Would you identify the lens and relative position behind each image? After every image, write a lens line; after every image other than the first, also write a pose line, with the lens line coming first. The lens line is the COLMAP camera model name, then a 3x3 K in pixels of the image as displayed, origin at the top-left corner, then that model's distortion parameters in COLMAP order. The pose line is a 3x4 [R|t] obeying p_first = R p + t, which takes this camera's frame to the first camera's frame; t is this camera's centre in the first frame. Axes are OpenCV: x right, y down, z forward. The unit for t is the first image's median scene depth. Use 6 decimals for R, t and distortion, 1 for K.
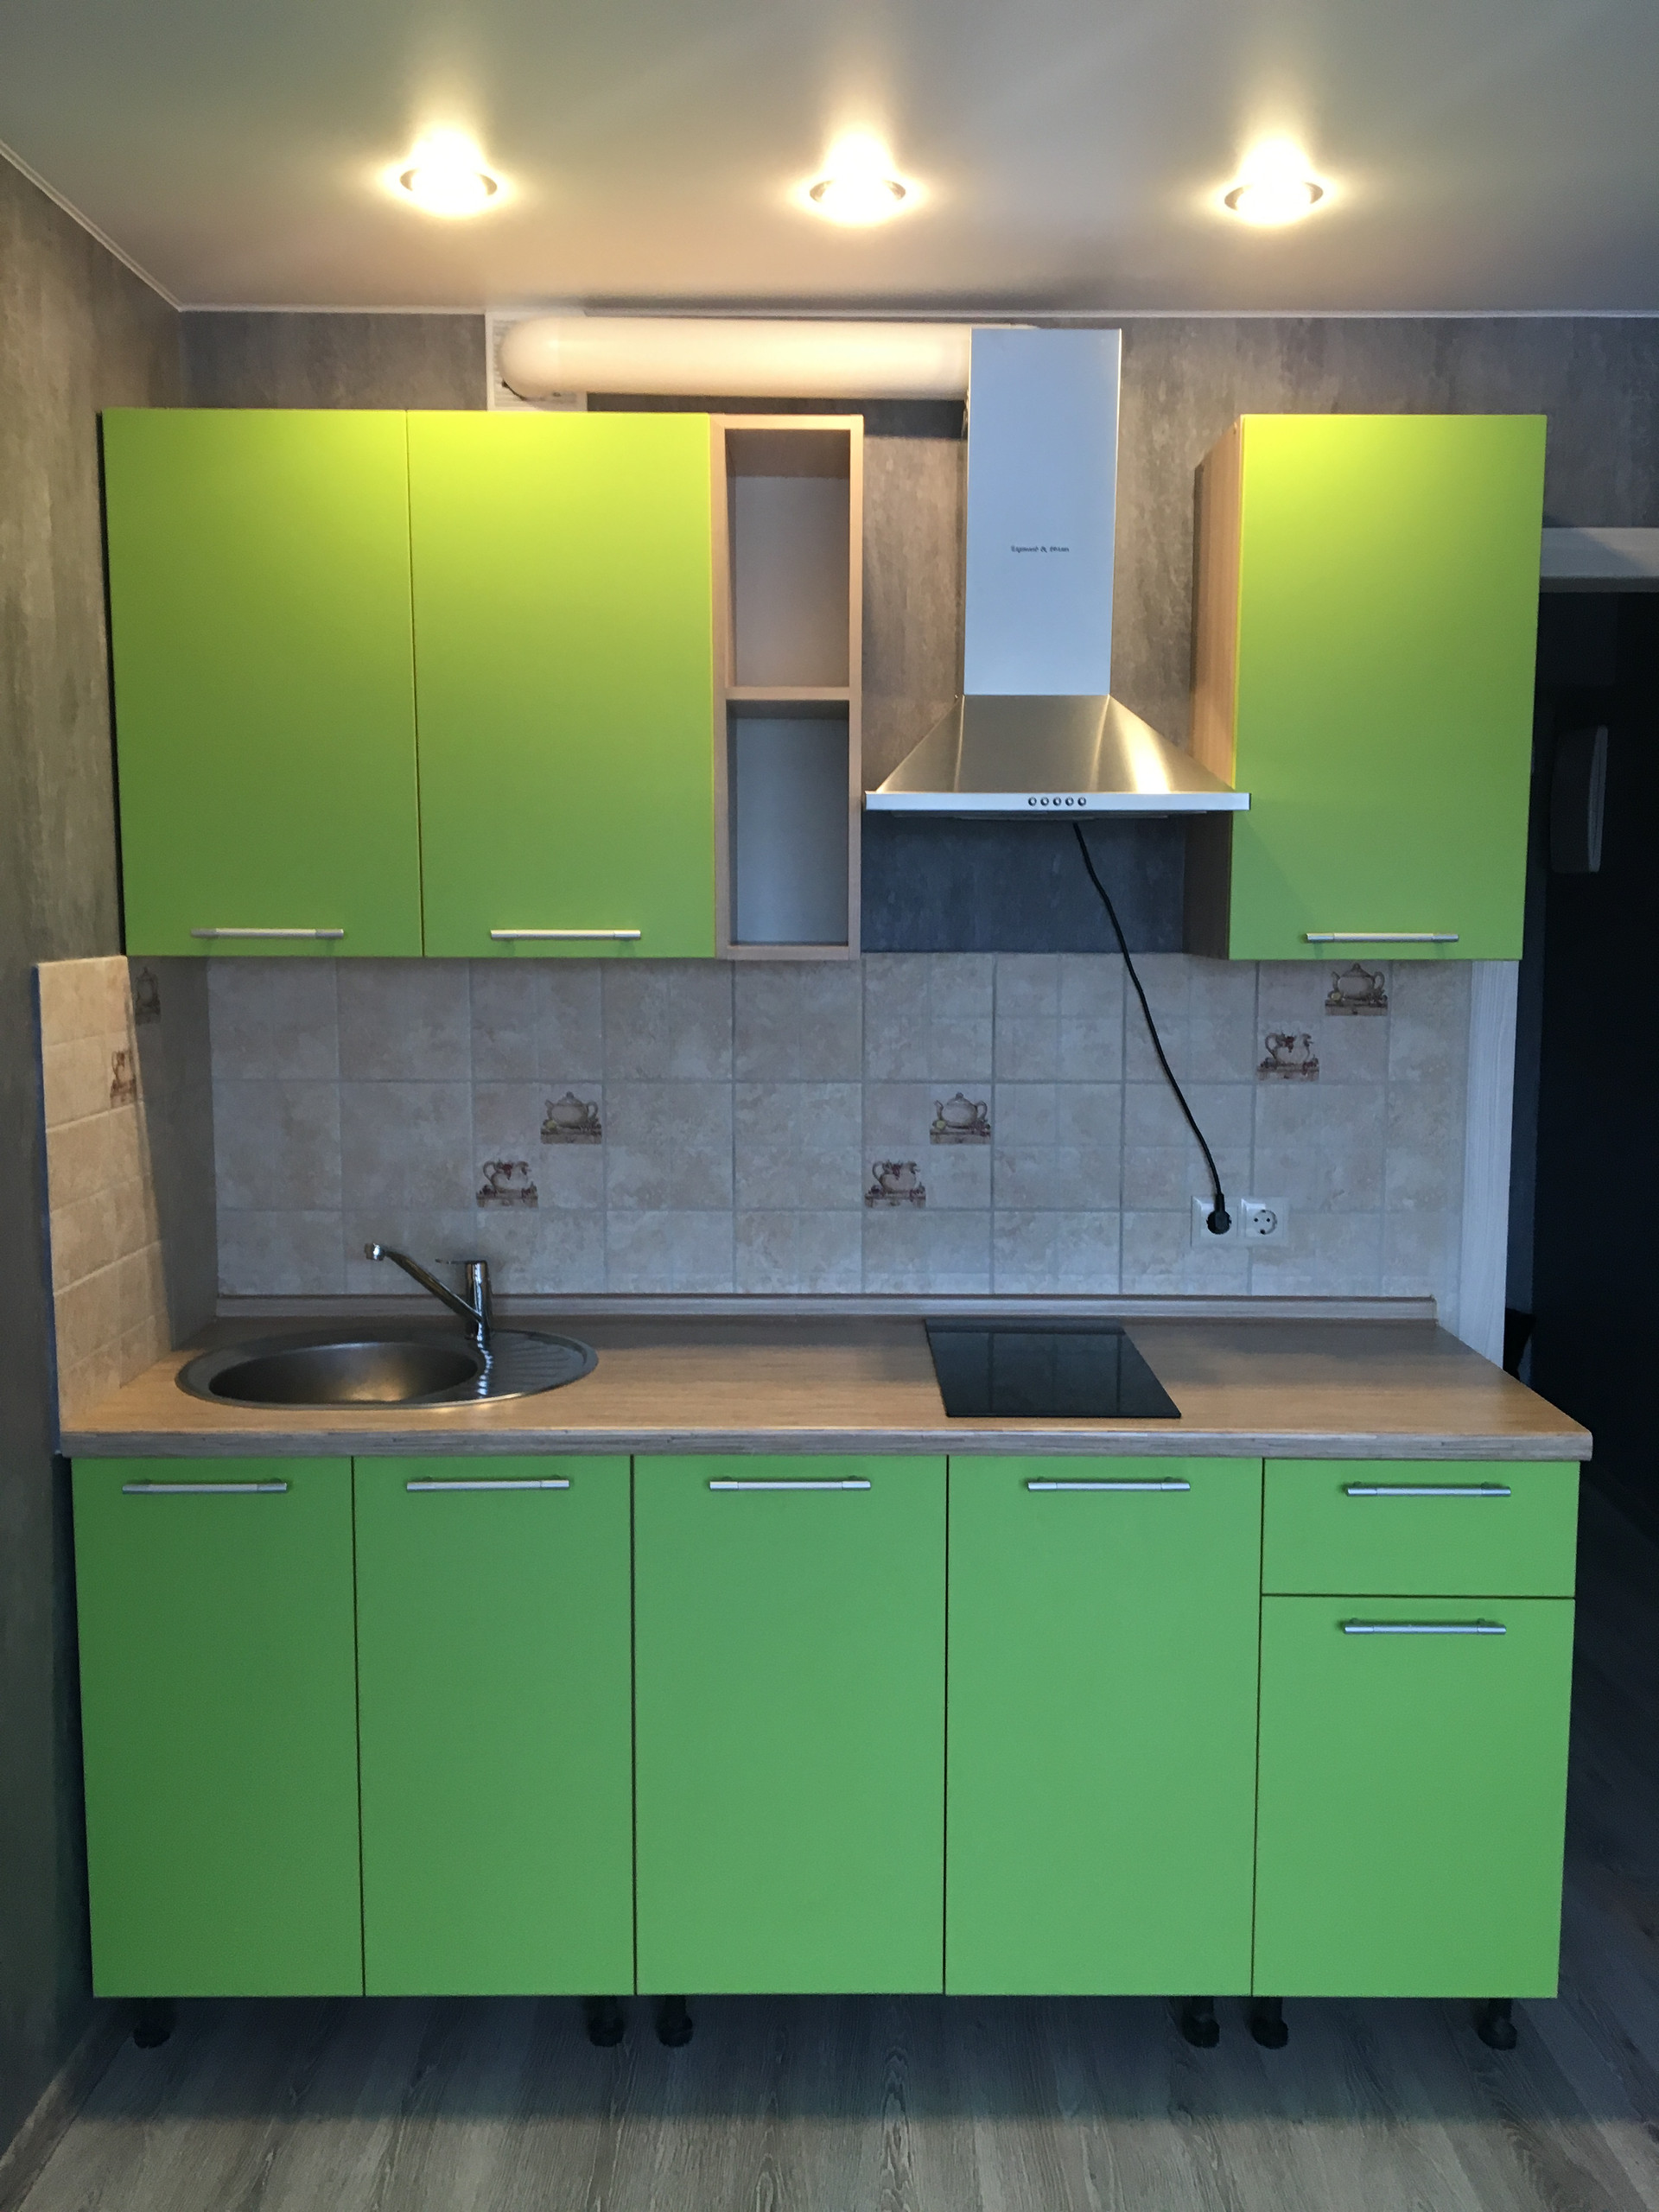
lens RADIAL K [[1857.6, 0, 837.7], [0, 1857.6, 1096.2], [0, 0, 1]] dist [0.110091, -0.224642]
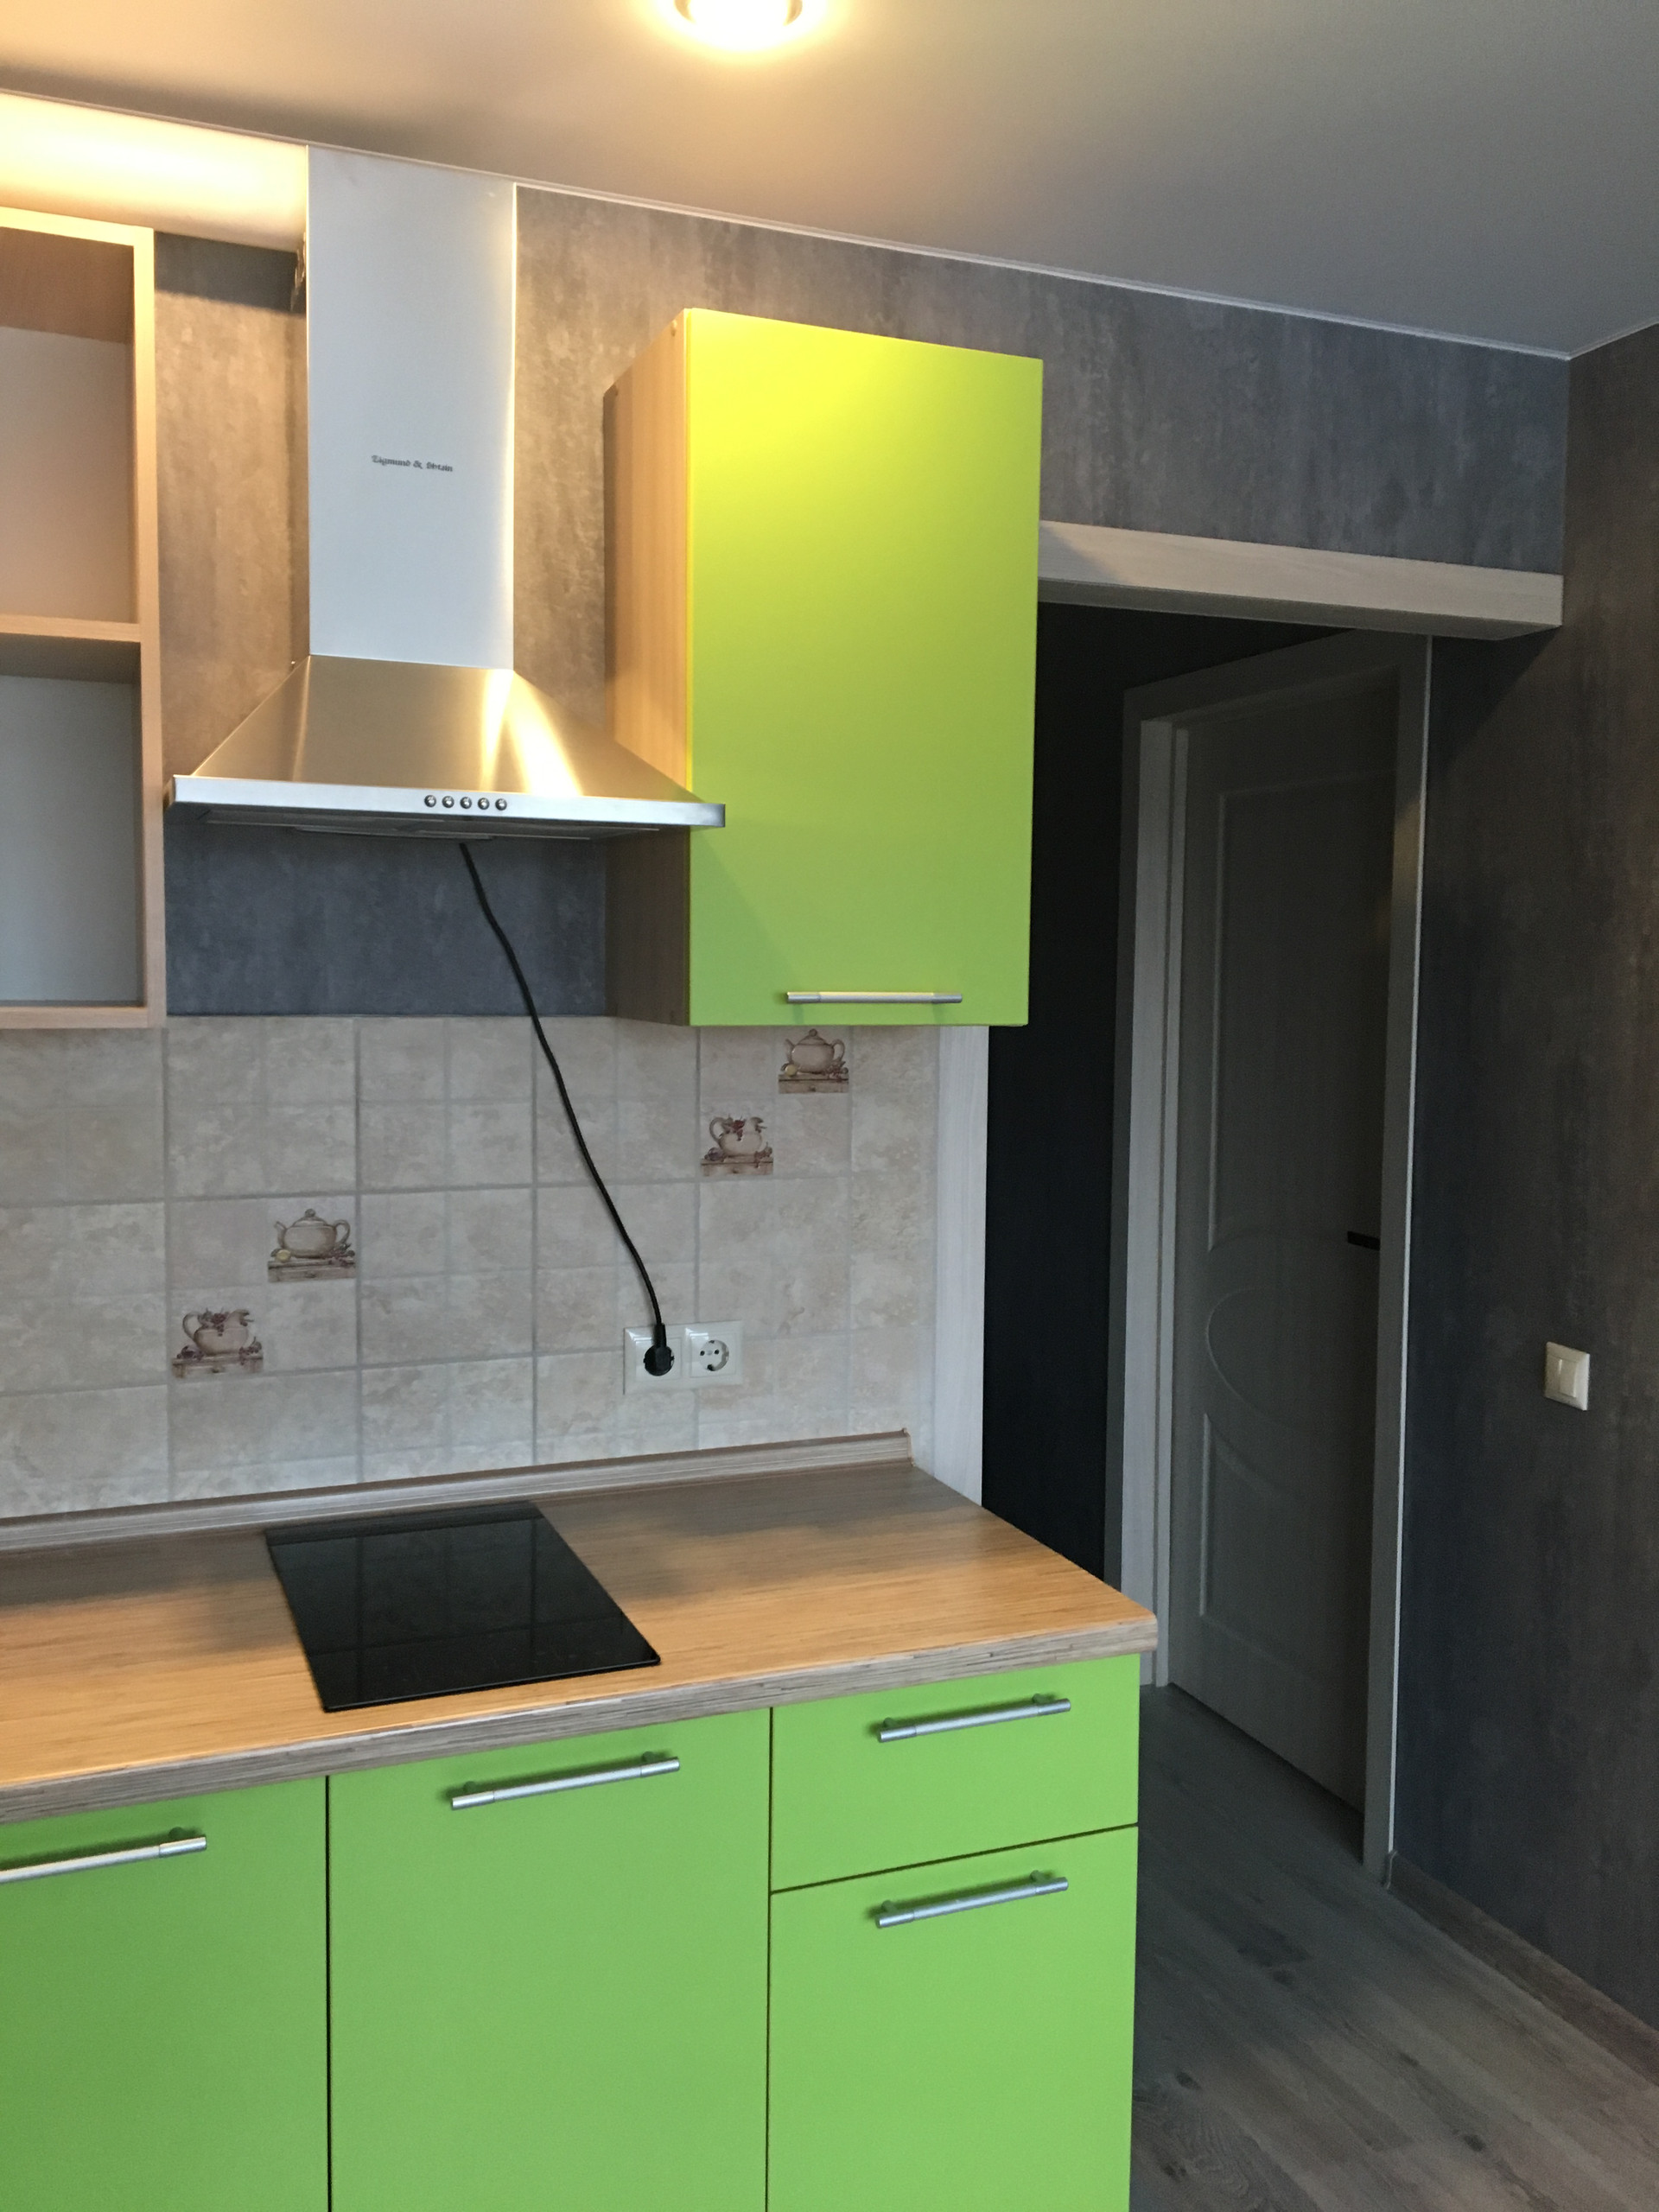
lens RADIAL K [[1857.6, 0, 837.7], [0, 1857.6, 1096.2], [0, 0, 1]] dist [0.110091, -0.224642]
pose [[0.927557, -0.019933, 0.373151, -0.015046], [0.033436, 0.998998, -0.029750, -0.017321], [-0.372184, 0.040071, 0.927294, 0.246874]]
